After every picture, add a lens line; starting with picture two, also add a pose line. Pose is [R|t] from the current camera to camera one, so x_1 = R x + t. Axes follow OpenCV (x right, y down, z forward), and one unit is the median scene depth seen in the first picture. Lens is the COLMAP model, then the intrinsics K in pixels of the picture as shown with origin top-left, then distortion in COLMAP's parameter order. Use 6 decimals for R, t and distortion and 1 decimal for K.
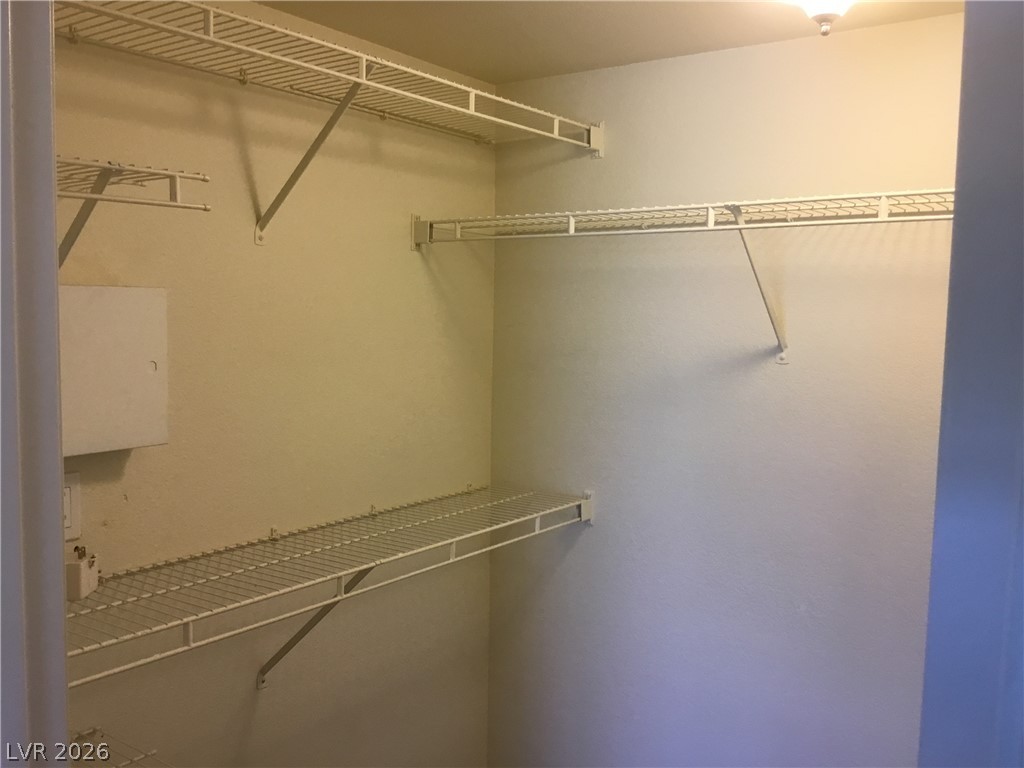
lens RADIAL K [[966.4, 0, 507.3], [0, 966.4, 392.2], [0, 0, 1]] dist [0.056646, 0.000000]
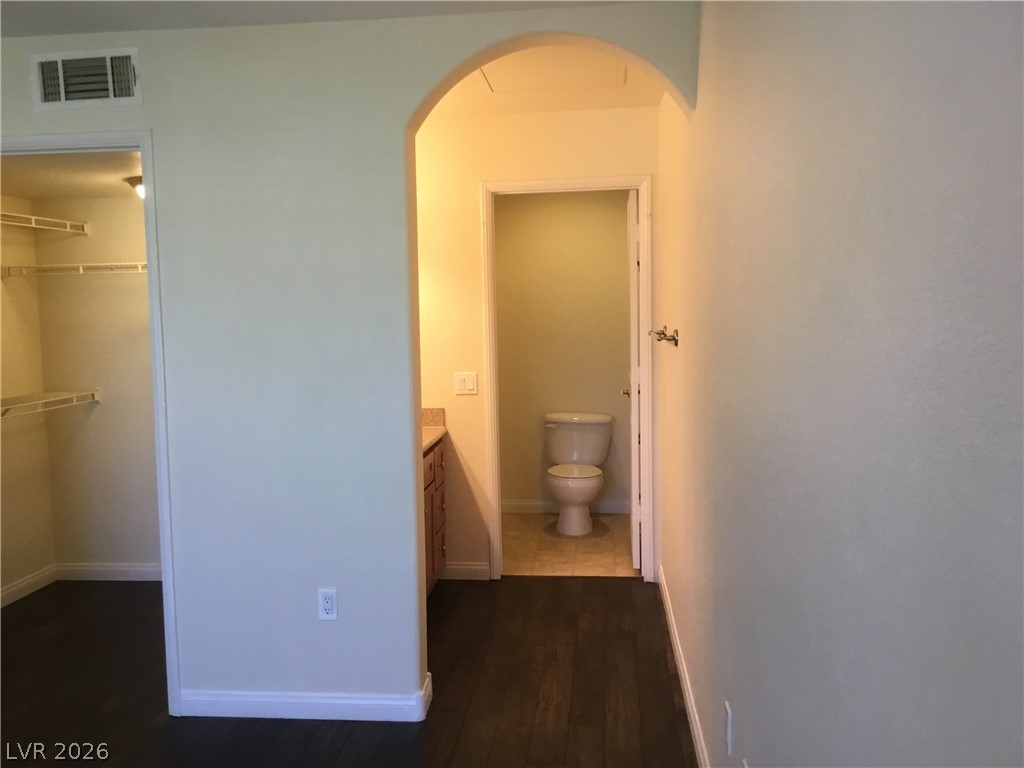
lens RADIAL K [[966.4, 0, 519.3], [0, 966.4, 380.1], [0, 0, 1]] dist [0.056646, 0.000000]
pose [[0.858861, -0.080764, 0.505800, -0.228030], [0.084893, 0.996278, 0.014931, 0.144444], [-0.505124, 0.030115, 0.862521, -1.495581]]
